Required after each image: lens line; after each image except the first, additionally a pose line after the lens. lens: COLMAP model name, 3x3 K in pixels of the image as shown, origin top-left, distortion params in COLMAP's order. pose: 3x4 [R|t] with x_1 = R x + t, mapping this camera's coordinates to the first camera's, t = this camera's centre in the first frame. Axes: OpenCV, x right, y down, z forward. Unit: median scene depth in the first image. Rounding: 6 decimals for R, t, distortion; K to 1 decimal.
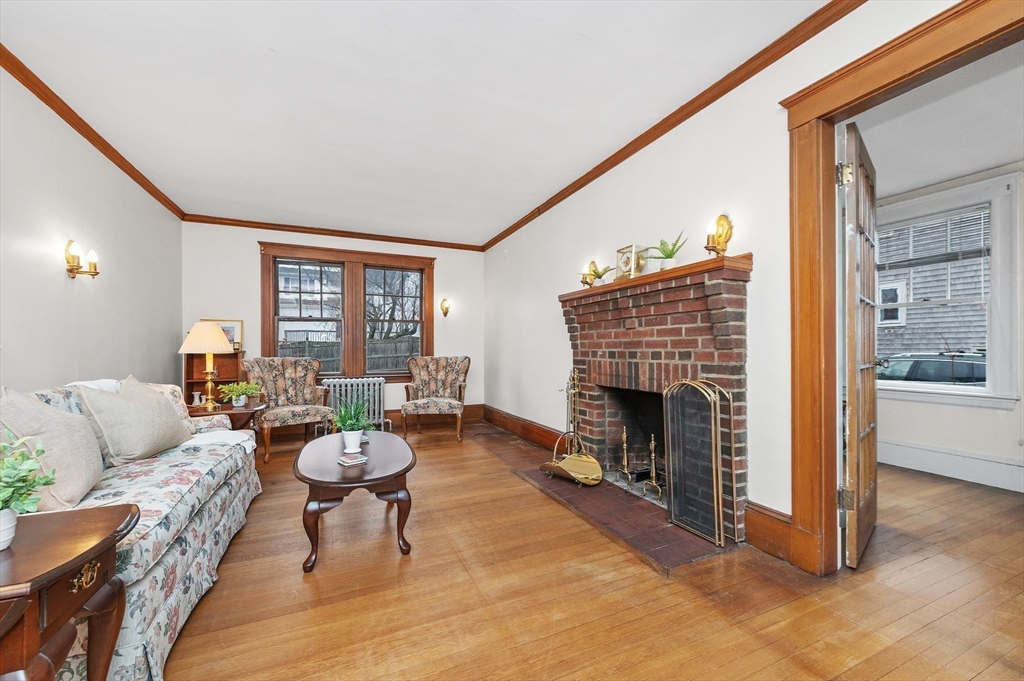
lens RADIAL K [[406.2, 0, 508.6], [0, 406.2, 348.2], [0, 0, 1]] dist [0.000582, 0.000039]
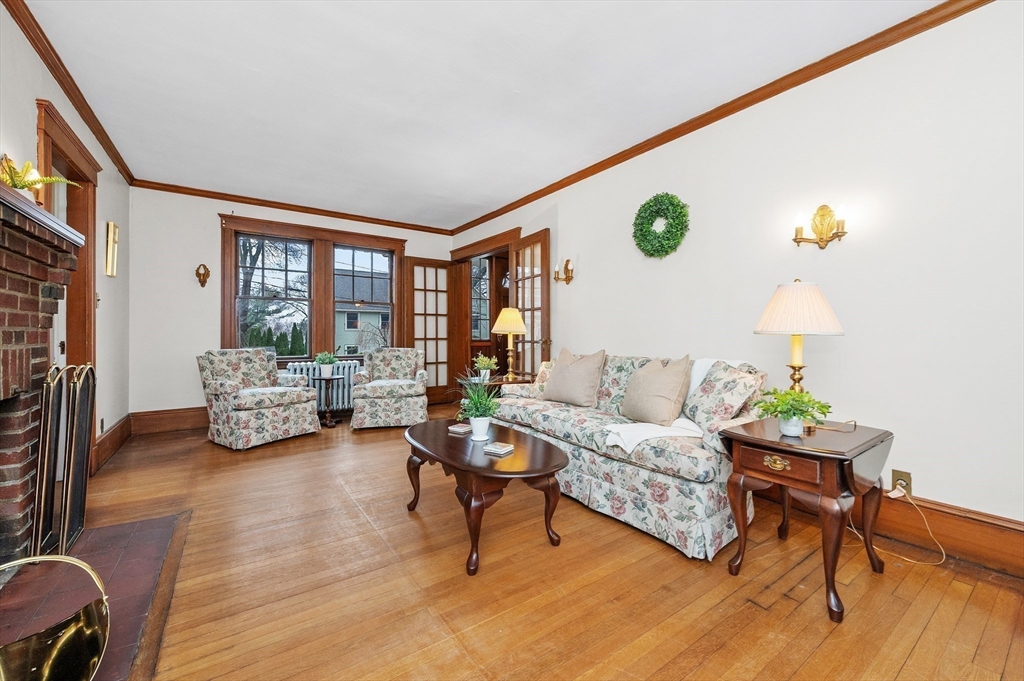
lens RADIAL K [[408.6, 0, 512.2], [0, 408.6, 334.6], [0, 0, 1]] dist [-0.000741, -0.000062]
pose [[-0.981041, -0.001591, -0.193795, -0.240658], [-0.000654, 0.999988, -0.004901, 0.015534], [0.193801, -0.004681, -0.981030, 1.691410]]
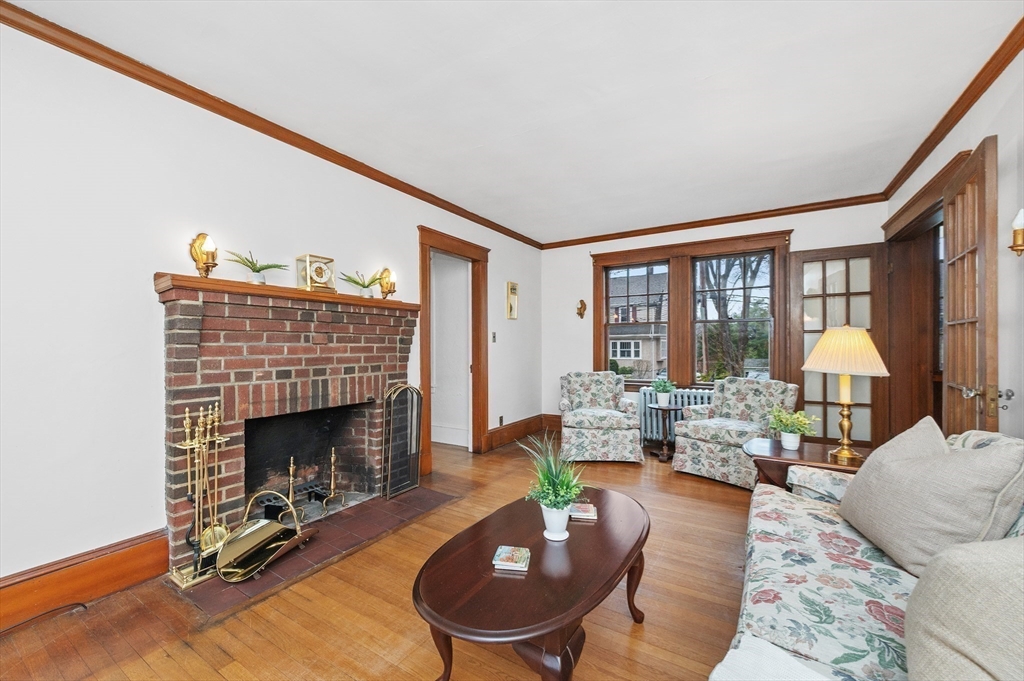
lens RADIAL K [[406.2, 0, 508.6], [0, 406.2, 348.2], [0, 0, 1]] dist [0.000582, 0.000039]
pose [[-0.567789, -0.002469, 0.823170, -0.768005], [-0.000169, 0.999996, 0.002883, -0.044269], [-0.823174, 0.001497, -0.567787, 1.256003]]
